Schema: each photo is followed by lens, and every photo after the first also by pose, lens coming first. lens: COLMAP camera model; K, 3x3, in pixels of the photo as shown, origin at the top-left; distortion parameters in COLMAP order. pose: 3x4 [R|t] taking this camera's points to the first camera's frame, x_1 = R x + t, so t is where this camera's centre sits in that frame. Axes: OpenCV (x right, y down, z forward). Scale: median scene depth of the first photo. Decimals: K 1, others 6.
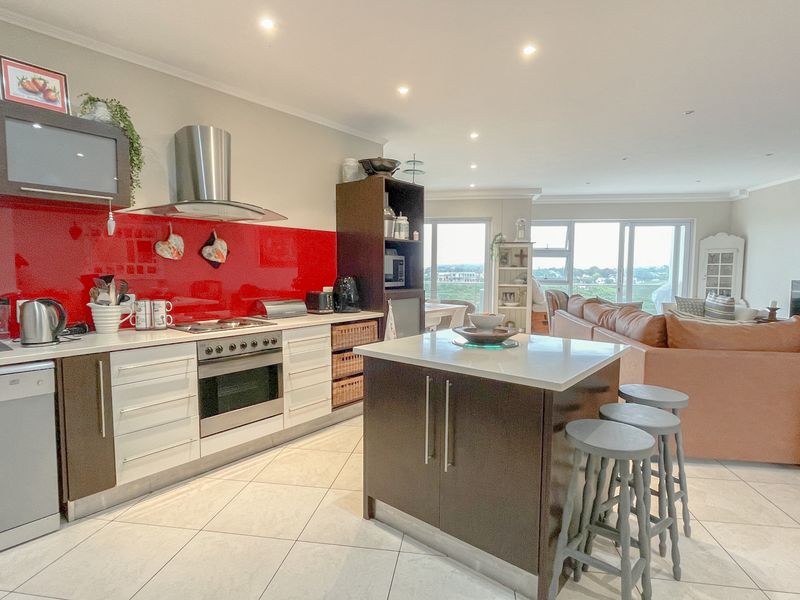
lens RADIAL K [[432.0, 0, 401.0], [0, 432.0, 300.1], [0, 0, 1]] dist [-0.002207, -0.001106]
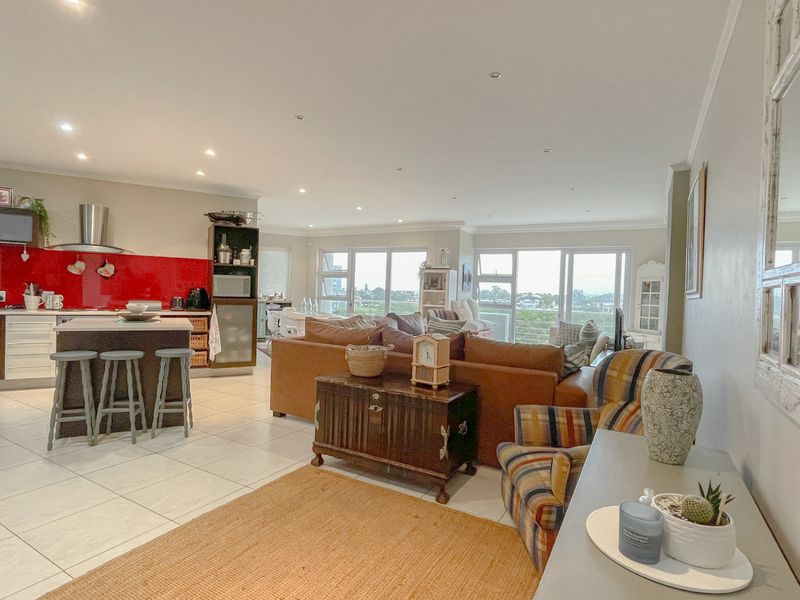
lens RADIAL K [[432.0, 0, 401.0], [0, 432.0, 300.1], [0, 0, 1]] dist [-0.002207, -0.001106]
pose [[0.933464, 0.035364, -0.356923, 1.206298], [-0.056808, 0.997144, -0.049774, 0.024927], [0.354143, 0.066738, 0.932807, -0.194991]]
